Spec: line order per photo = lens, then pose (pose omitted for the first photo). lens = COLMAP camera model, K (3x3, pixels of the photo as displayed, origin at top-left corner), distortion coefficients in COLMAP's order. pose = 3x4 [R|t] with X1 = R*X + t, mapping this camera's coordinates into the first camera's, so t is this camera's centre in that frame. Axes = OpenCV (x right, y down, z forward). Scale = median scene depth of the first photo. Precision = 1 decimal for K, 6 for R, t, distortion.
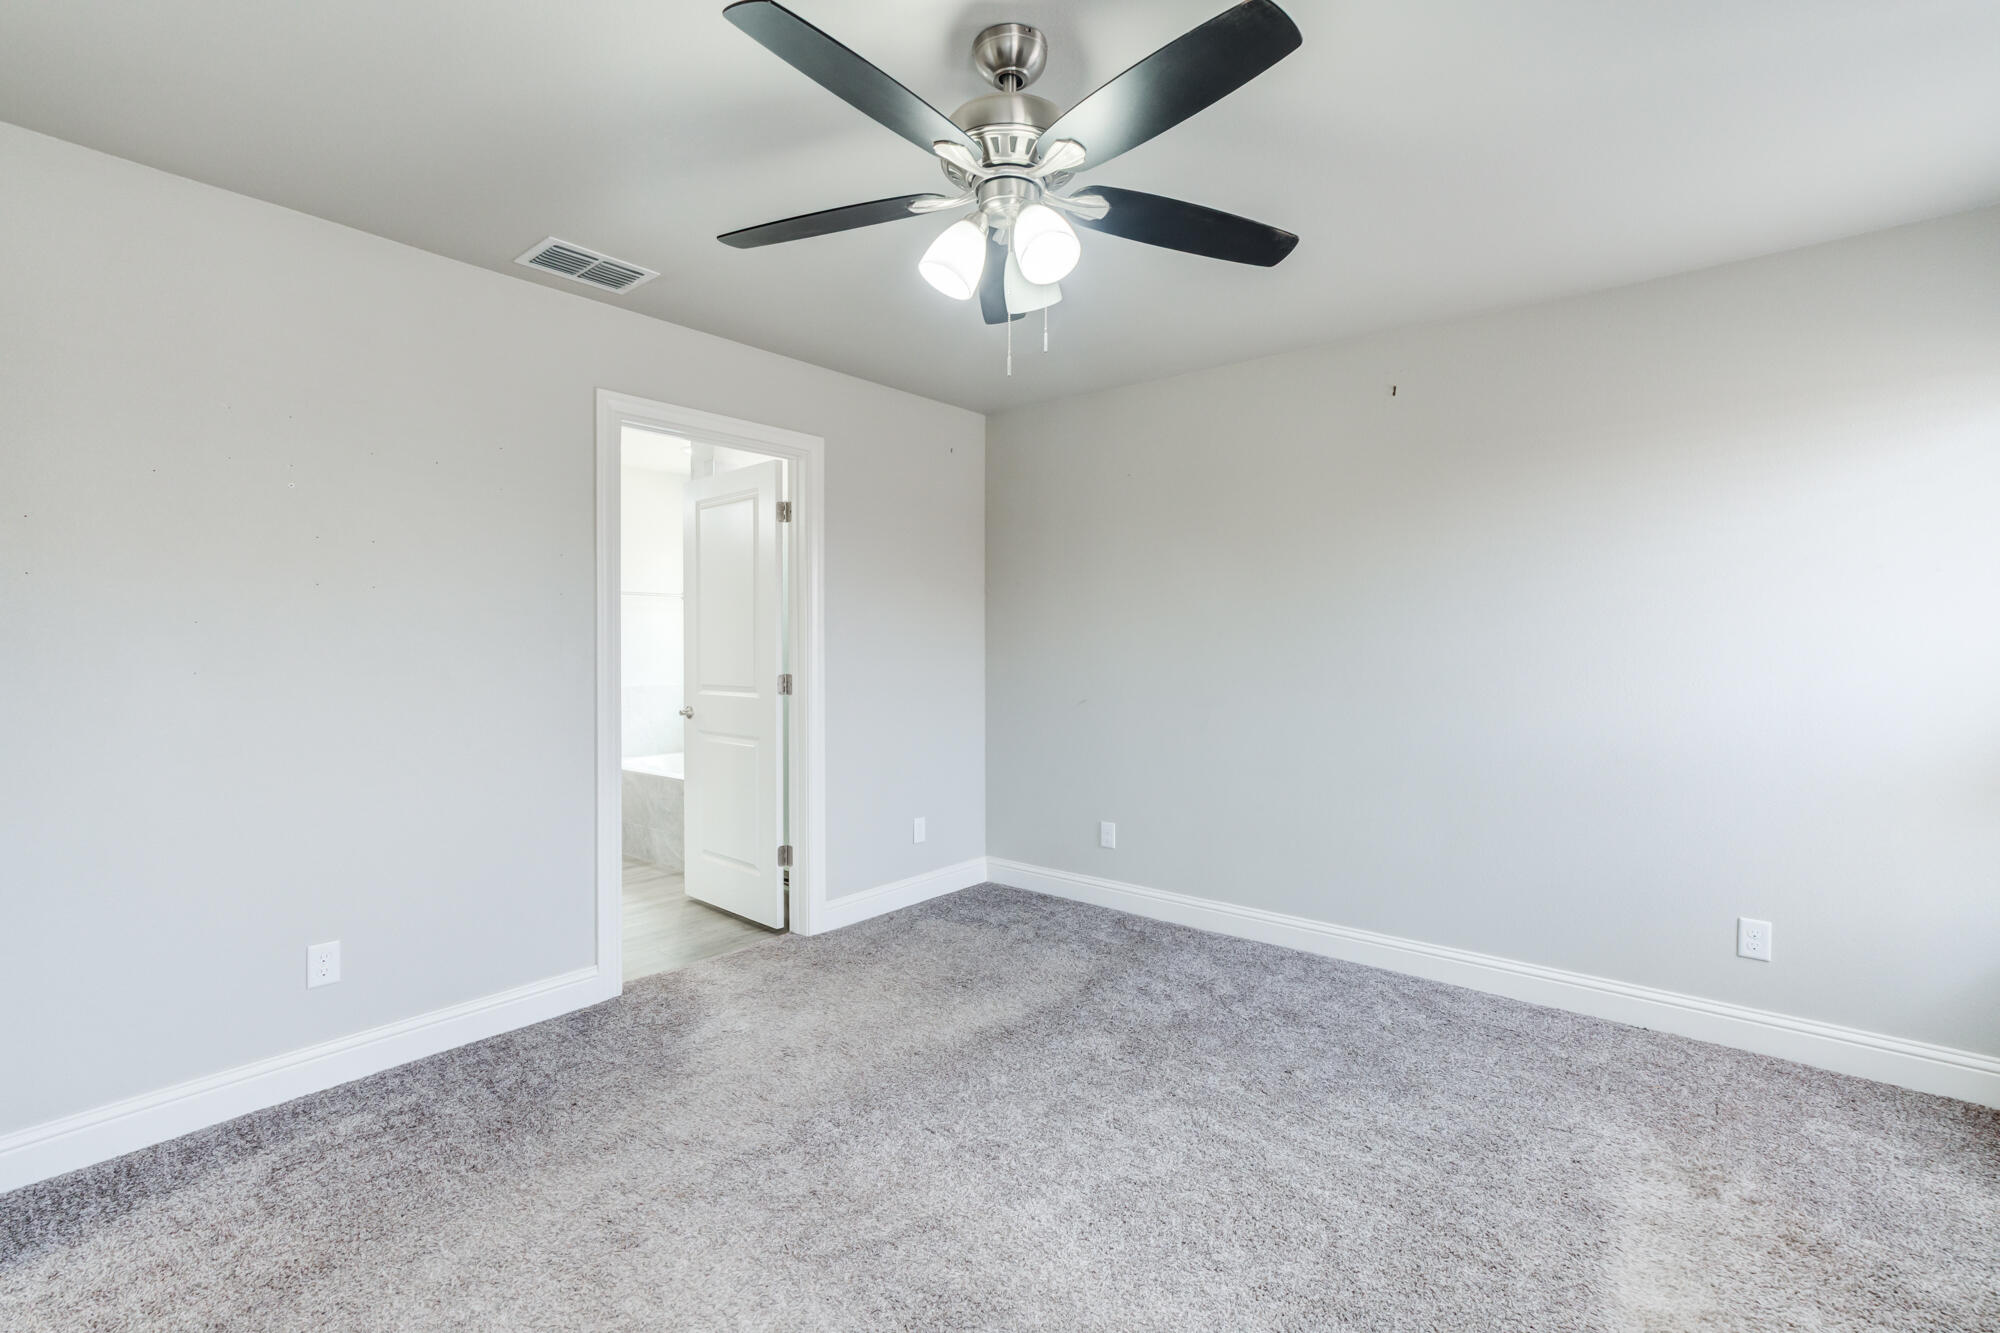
lens RADIAL K [[938.8, 0, 1011.2], [0, 938.8, 655.0], [0, 0, 1]] dist [-0.018347, 0.016320]
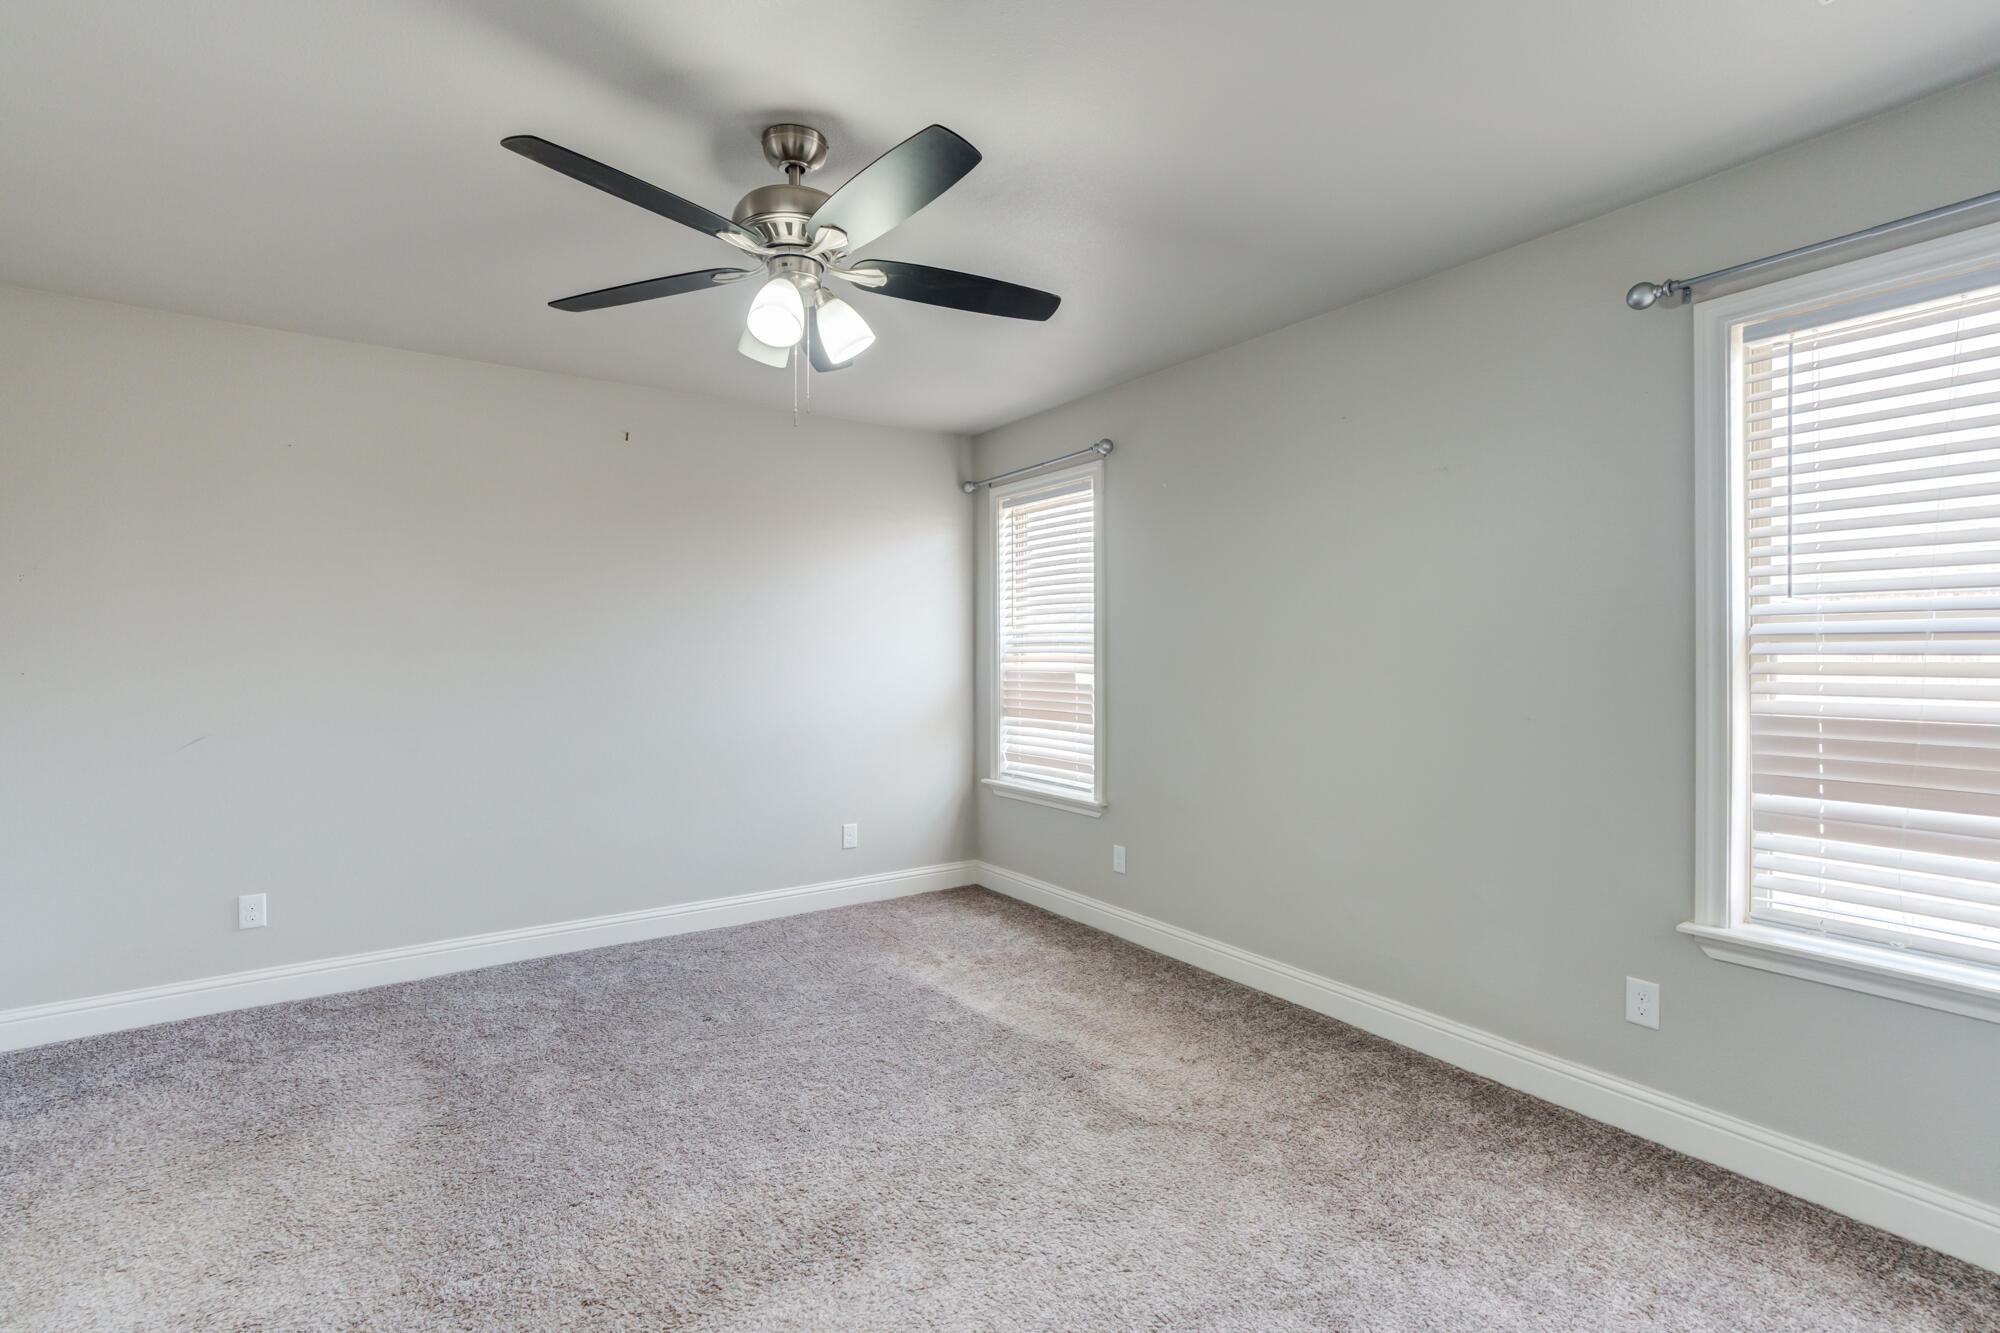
lens RADIAL K [[978.1, 0, 1000.0], [0, 978.1, 666.5], [0, 0, 1]] dist [0.002876, 0.001042]
pose [[0.238675, -0.018174, 0.970929, -0.794674], [0.018758, 0.999725, 0.014102, -0.010587], [-0.970918, 0.014847, 0.238950, 0.332482]]
